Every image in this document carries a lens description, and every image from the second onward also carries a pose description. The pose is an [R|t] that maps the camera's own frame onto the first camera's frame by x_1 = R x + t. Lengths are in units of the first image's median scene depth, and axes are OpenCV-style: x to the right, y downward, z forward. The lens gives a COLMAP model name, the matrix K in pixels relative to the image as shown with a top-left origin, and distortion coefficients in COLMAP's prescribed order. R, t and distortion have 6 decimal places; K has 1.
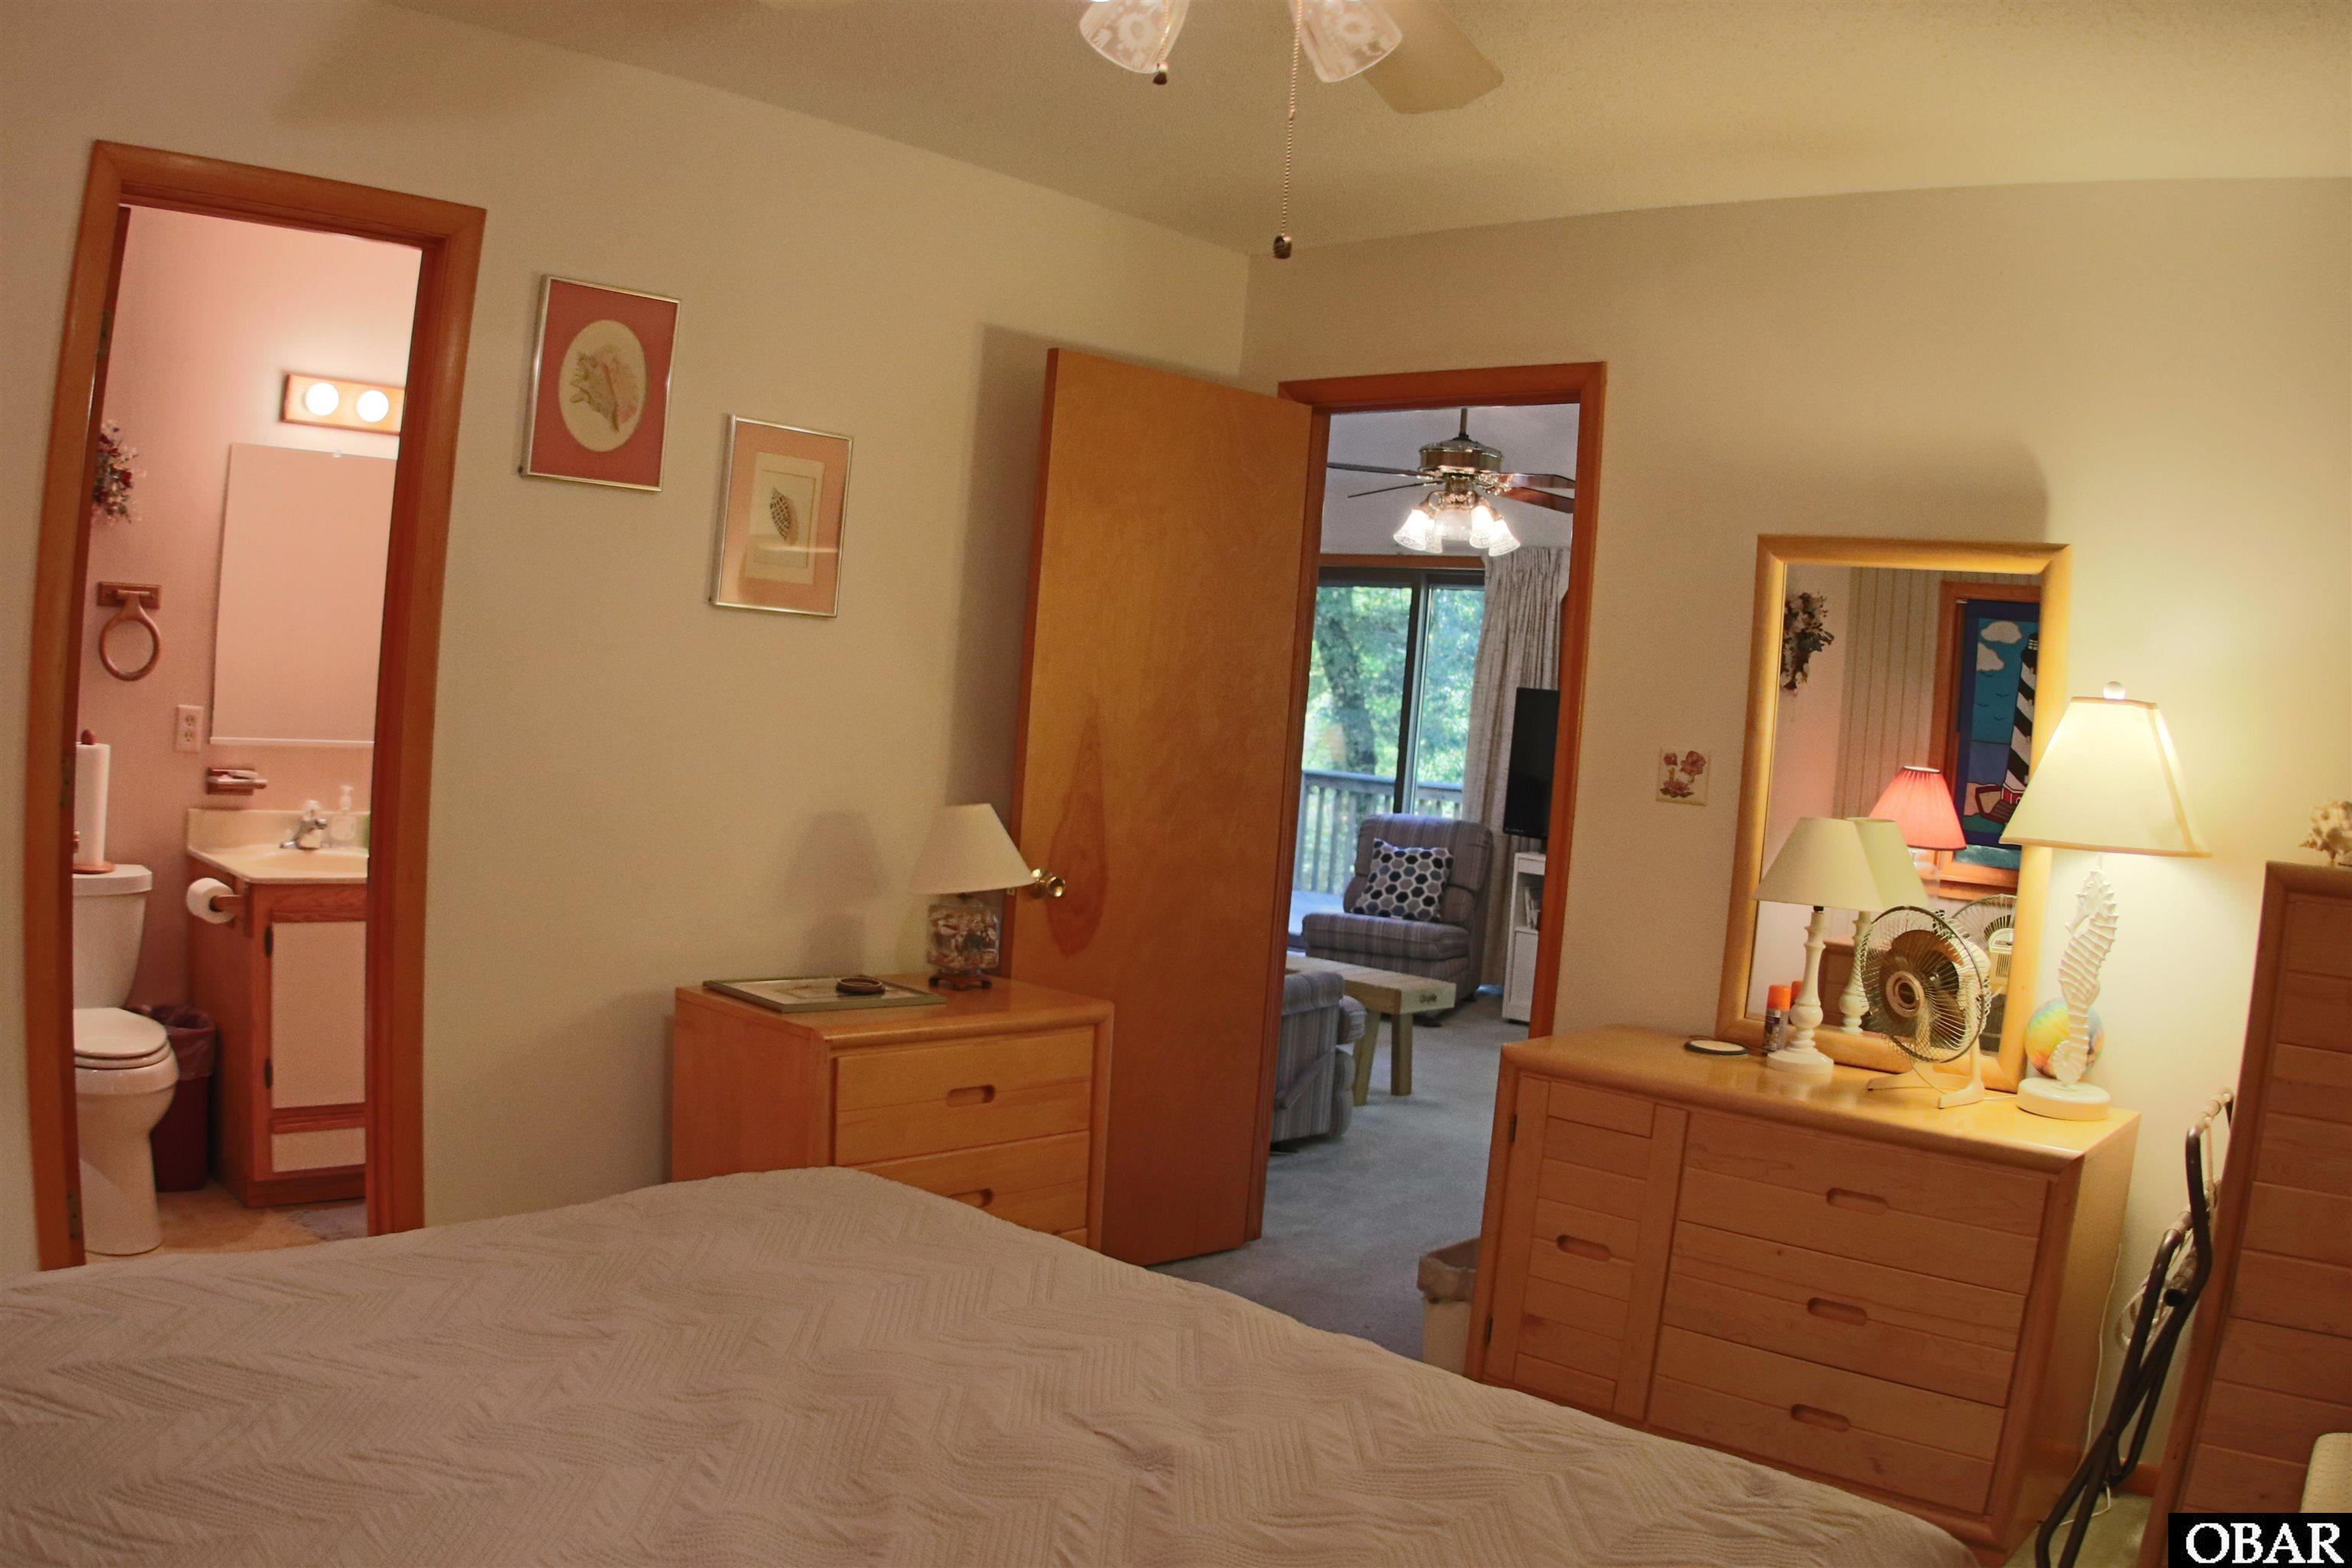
lens RADIAL K [[1836.4, 0, 1176.0], [0, 1836.4, 784.0], [0, 0, 1]] dist [-0.323904, 0.098214]
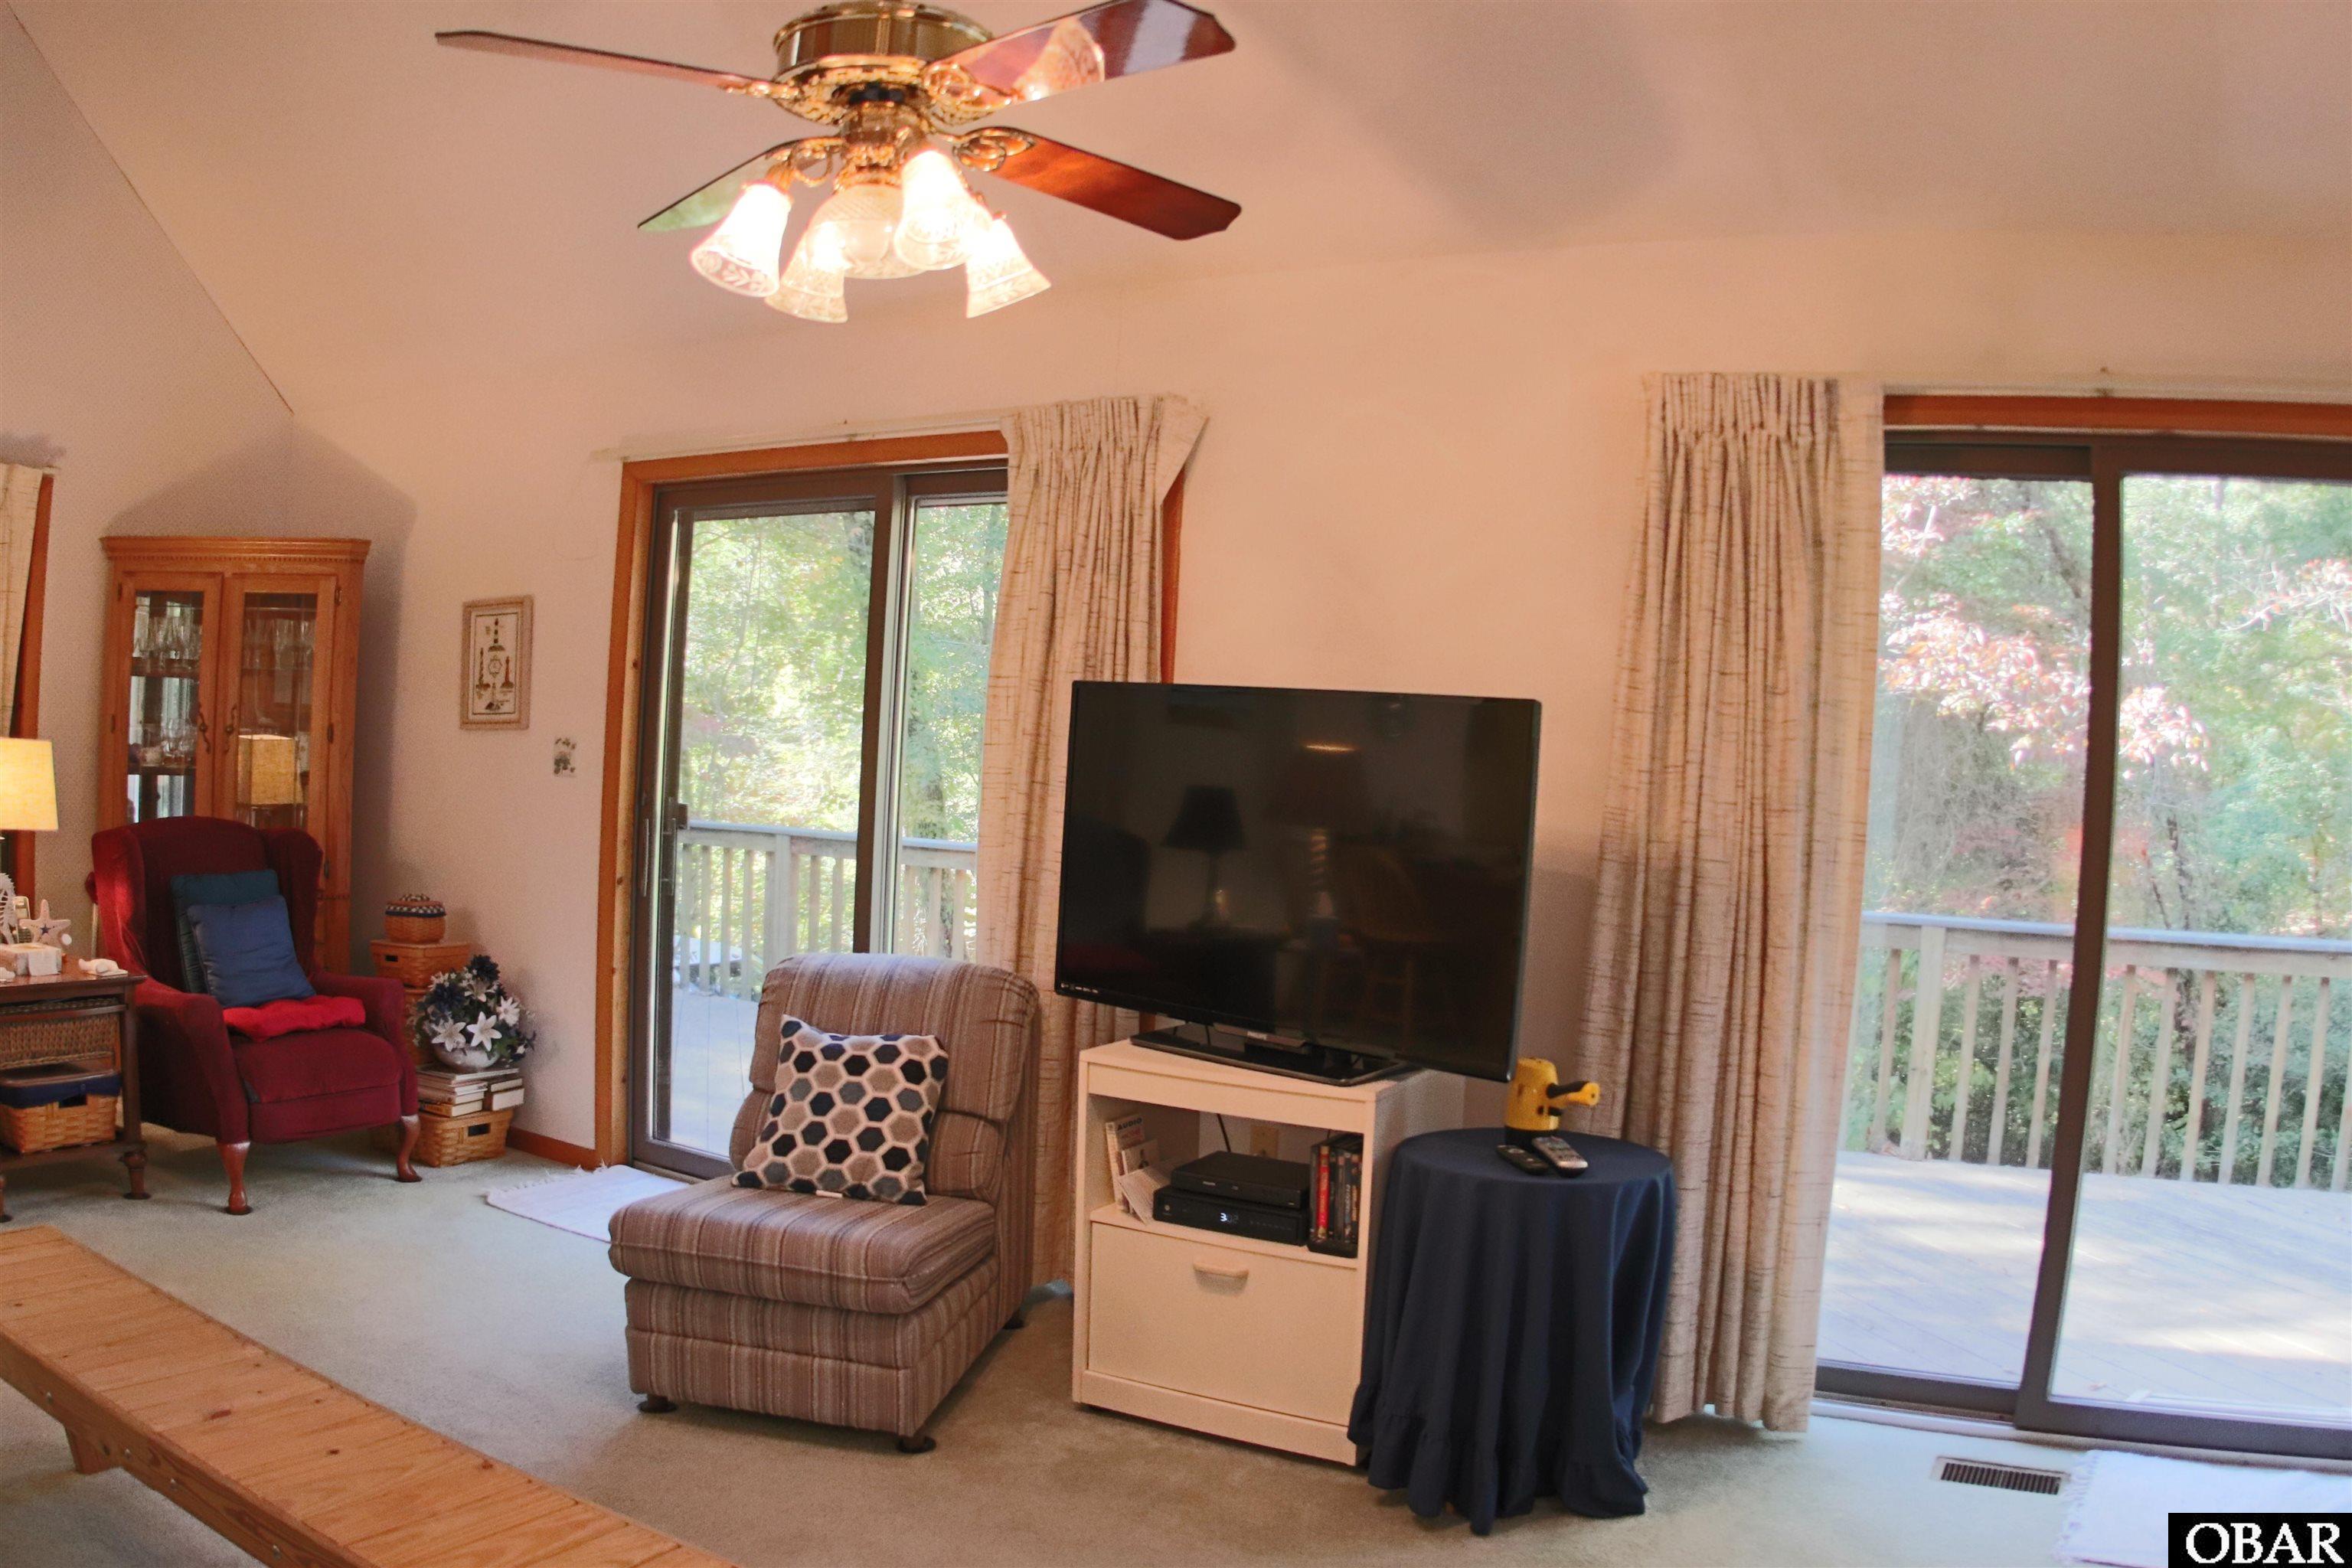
lens RADIAL K [[1836.4, 0, 1176.0], [0, 1836.4, 784.0], [0, 0, 1]] dist [-0.323904, 0.098214]
pose [[0.975923, -0.036845, 0.214981, 0.112721], [0.039955, 0.999150, -0.010138, -0.021328], [-0.214425, 0.018484, 0.976566, 0.540393]]
